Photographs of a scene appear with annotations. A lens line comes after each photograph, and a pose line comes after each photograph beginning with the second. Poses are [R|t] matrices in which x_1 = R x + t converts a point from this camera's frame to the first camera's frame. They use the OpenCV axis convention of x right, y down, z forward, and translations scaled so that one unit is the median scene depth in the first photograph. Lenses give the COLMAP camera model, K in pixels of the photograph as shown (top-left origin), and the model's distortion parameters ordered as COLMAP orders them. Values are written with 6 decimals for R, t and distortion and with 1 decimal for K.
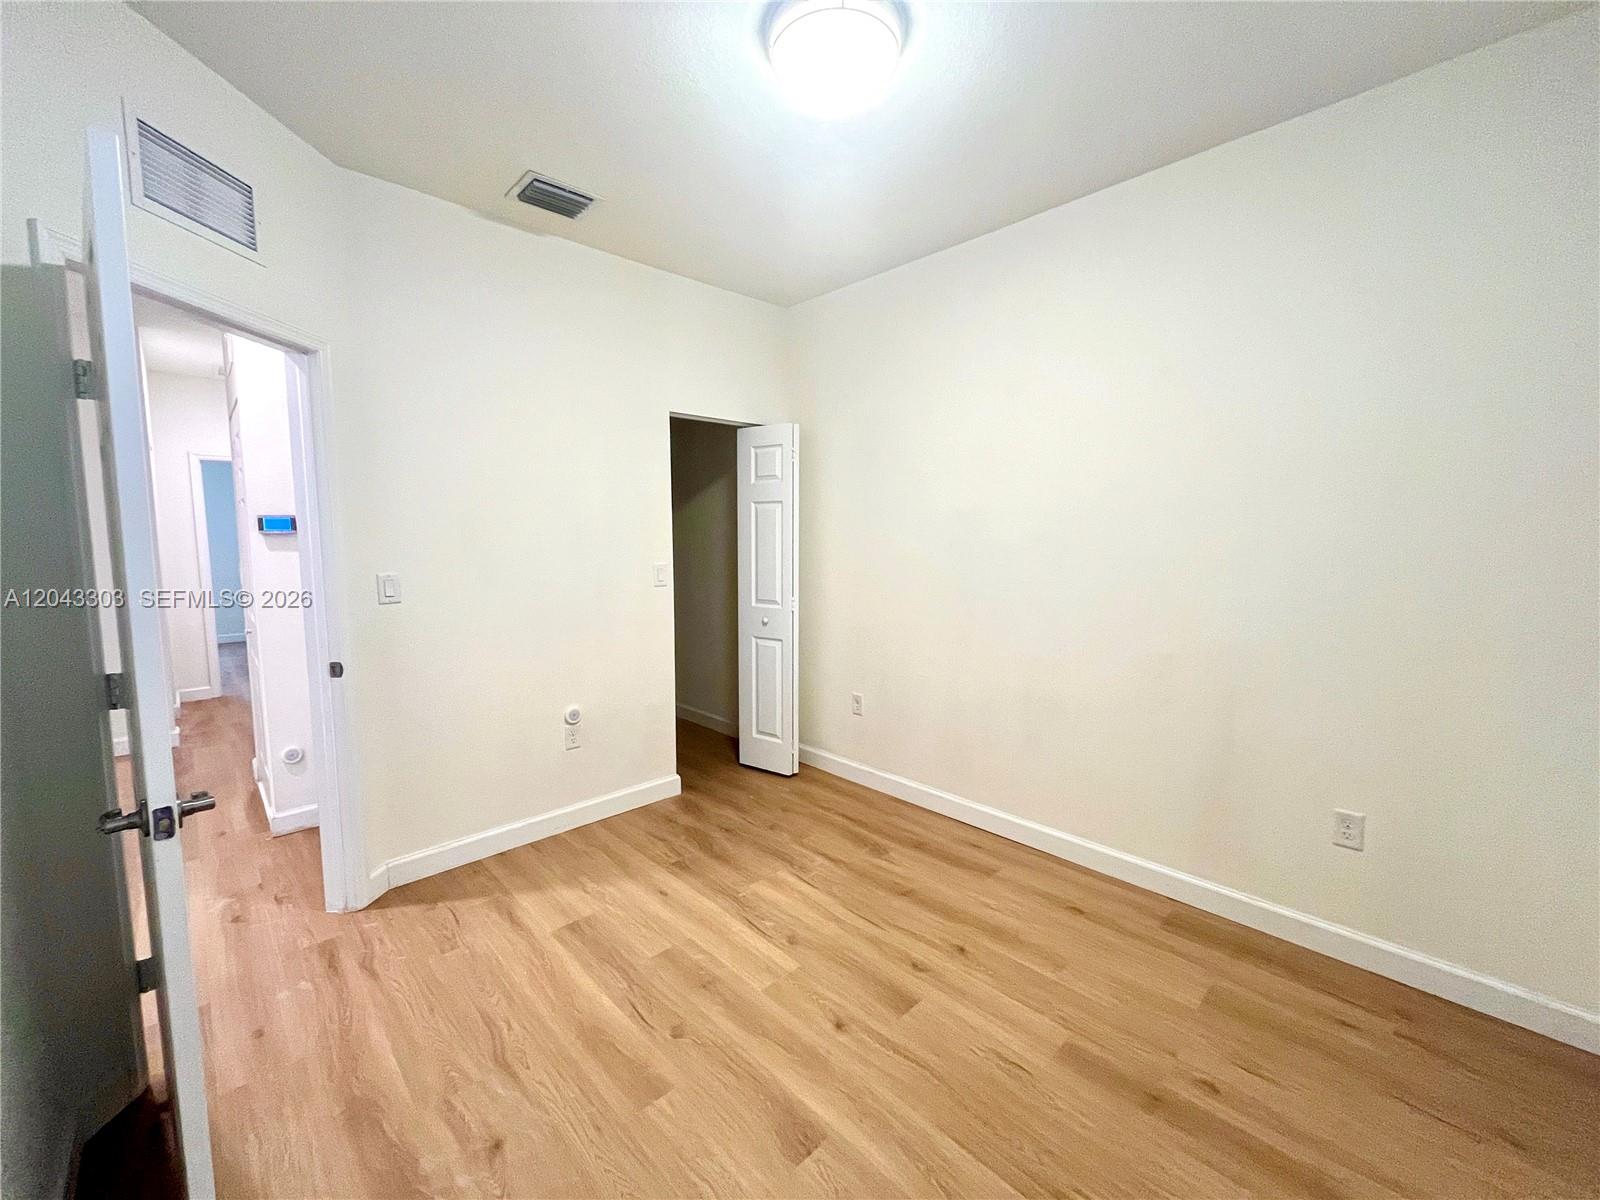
lens RADIAL K [[645.2, 0, 795.6], [0, 645.2, 593.9], [0, 0, 1]] dist [-0.005001, -0.000222]
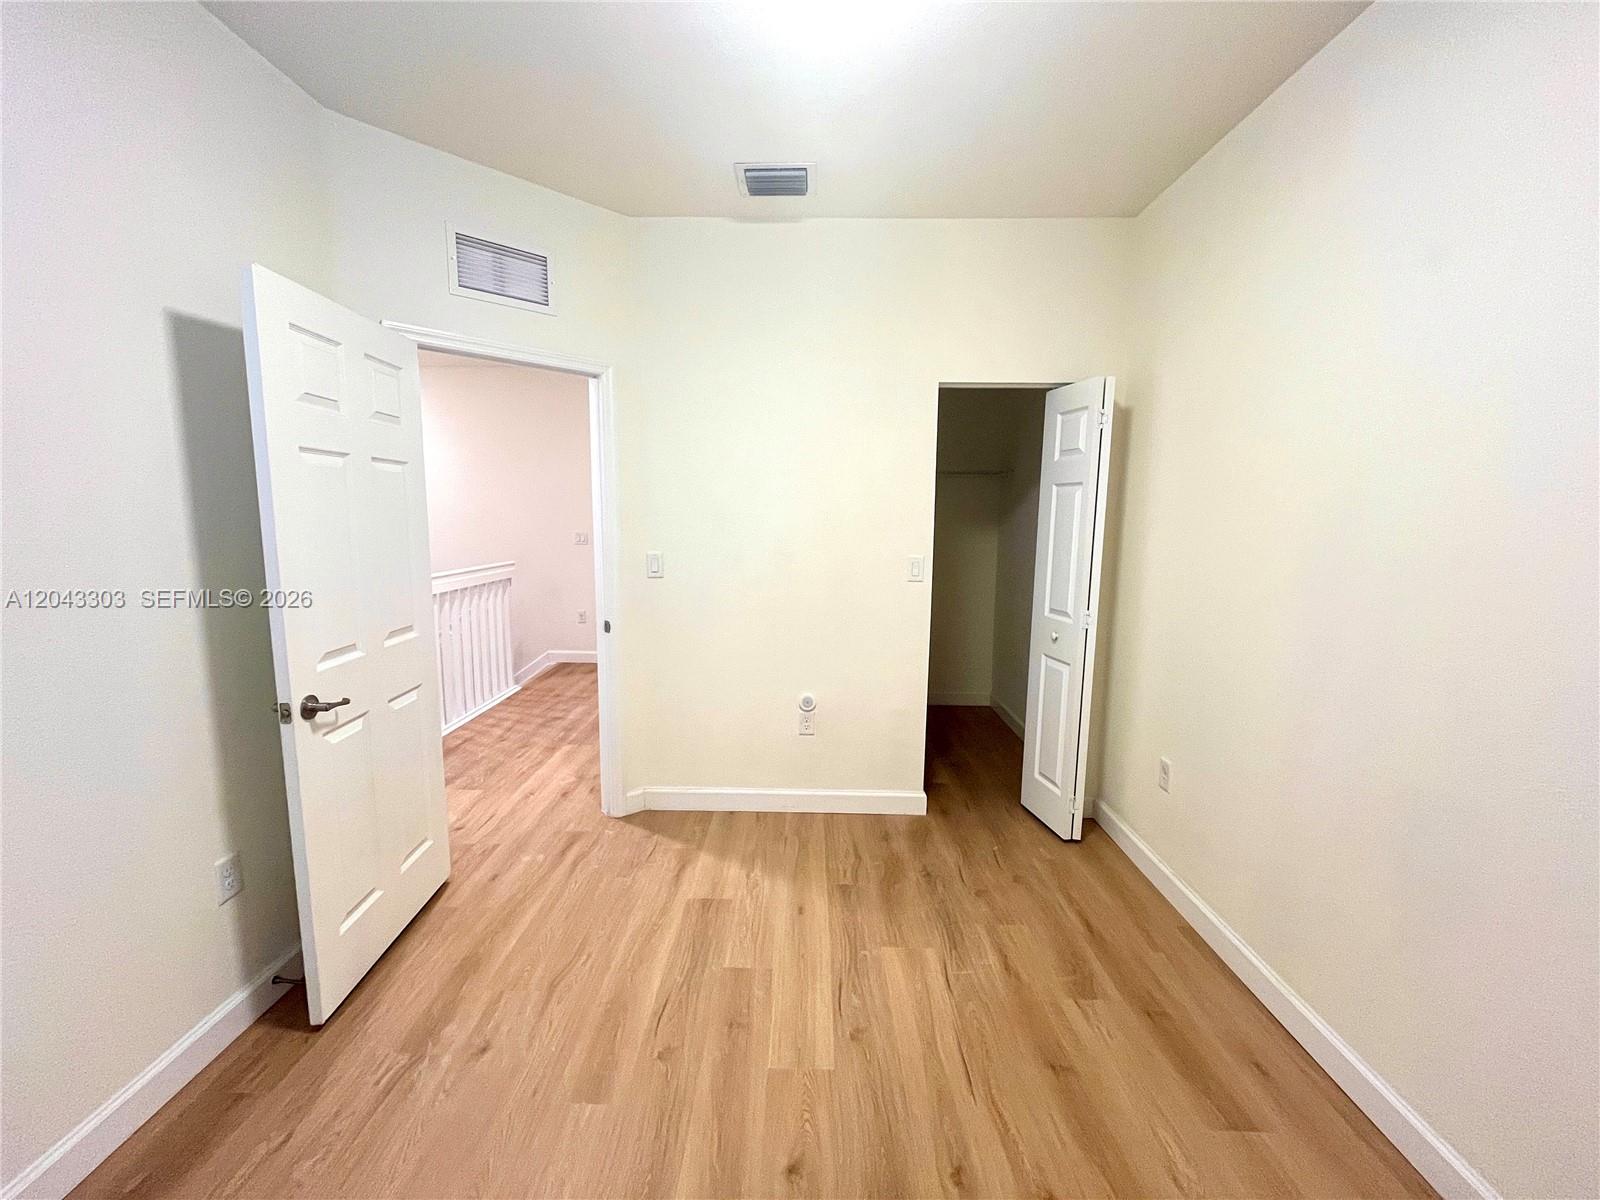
lens RADIAL K [[645.2, 0, 795.6], [0, 645.2, 593.9], [0, 0, 1]] dist [-0.005001, -0.000222]
pose [[0.710666, 0.098113, -0.696655, 0.374735], [-0.076809, 0.995129, 0.061795, -0.047153], [0.699324, 0.009594, 0.714740, 0.305393]]
